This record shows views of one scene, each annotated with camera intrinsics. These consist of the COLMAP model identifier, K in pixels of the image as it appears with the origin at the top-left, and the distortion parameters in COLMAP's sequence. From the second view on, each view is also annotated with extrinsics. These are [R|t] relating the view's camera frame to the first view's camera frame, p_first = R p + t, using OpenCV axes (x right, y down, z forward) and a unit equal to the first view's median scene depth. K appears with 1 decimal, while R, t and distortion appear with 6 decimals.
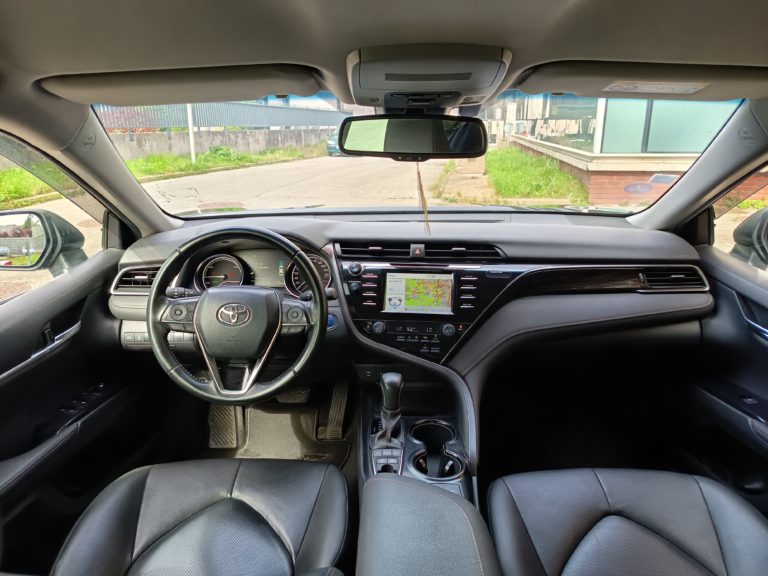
lens RADIAL K [[533.2, 0, 383.5], [0, 533.2, 287.8], [0, 0, 1]] dist [0.048928, -0.053871]
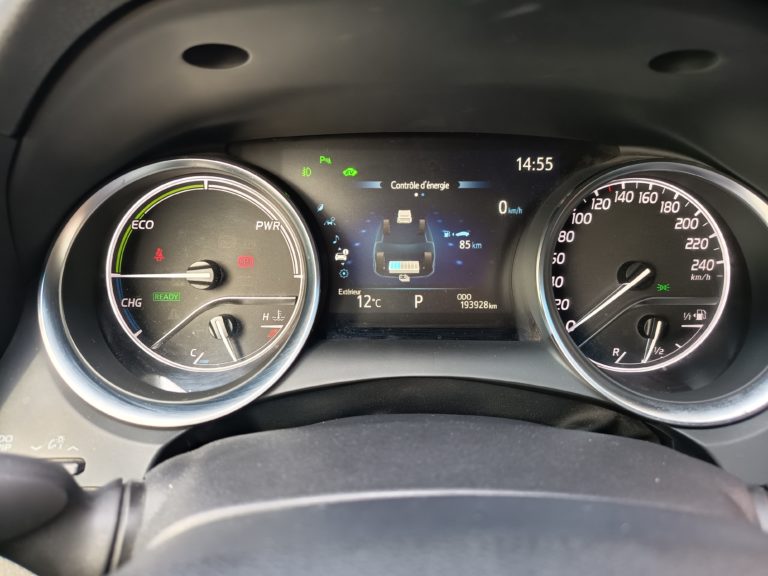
lens RADIAL K [[533.2, 0, 383.1], [0, 533.2, 292.0], [0, 0, 1]] dist [0.048928, -0.053871]
pose [[0.999949, 0.009044, 0.004494, -0.251448], [-0.009624, 0.988257, 0.152497, -0.049159], [-0.003062, -0.152532, 0.988294, 0.859879]]
